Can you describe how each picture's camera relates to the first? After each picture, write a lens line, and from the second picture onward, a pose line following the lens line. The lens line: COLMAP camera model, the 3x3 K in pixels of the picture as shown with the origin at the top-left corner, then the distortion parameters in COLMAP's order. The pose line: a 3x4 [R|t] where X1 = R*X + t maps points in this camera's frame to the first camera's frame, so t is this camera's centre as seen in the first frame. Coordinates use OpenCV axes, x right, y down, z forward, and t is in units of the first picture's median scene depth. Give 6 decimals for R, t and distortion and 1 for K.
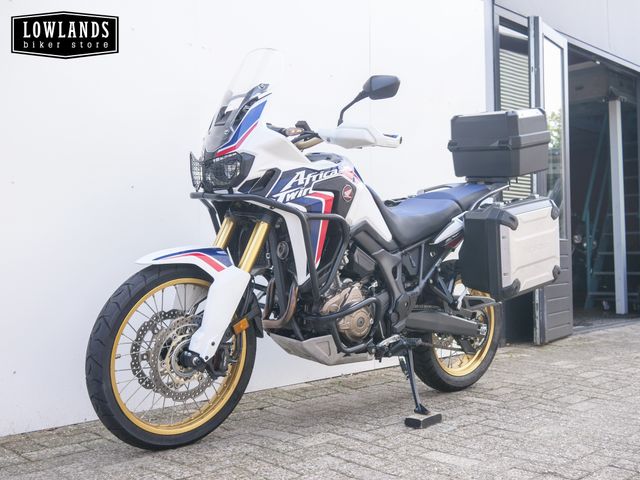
lens RADIAL K [[740.0, 0, 319.6], [0, 740.0, 236.7], [0, 0, 1]] dist [-0.002315, 0.000000]
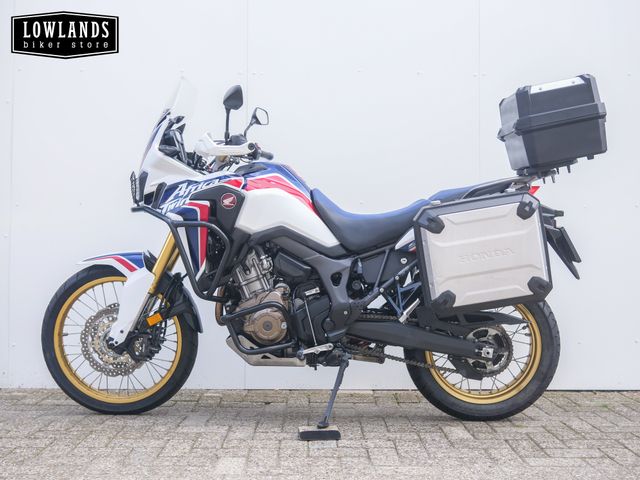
lens RADIAL K [[740.0, 0, 321.0], [0, 740.0, 238.7], [0, 0, 1]] dist [-0.002315, 0.000000]
pose [[0.716998, -0.011290, -0.696984, 0.760900], [0.003898, 0.999918, -0.012188, 0.007265], [0.697064, 0.006022, 0.716983, 0.294811]]
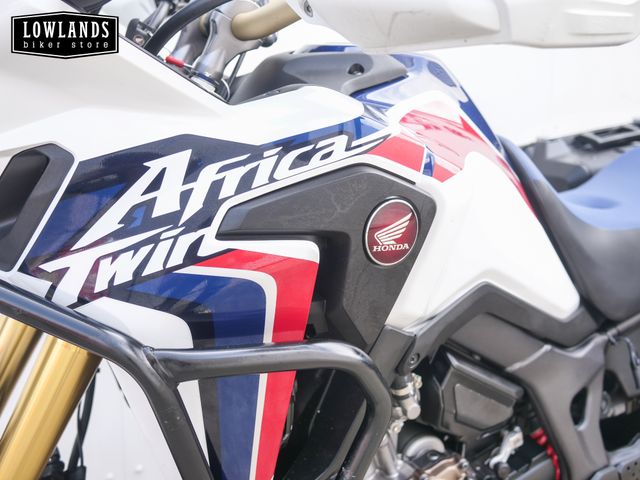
lens RADIAL K [[740.0, 0, 319.3], [0, 740.0, 240.5], [0, 0, 1]] dist [-0.002315, 0.000000]
pose [[0.968846, 0.055805, -0.241295, 0.064711], [-0.006203, 0.979445, 0.201614, -0.092358], [0.247587, -0.193837, 0.949278, 0.669443]]
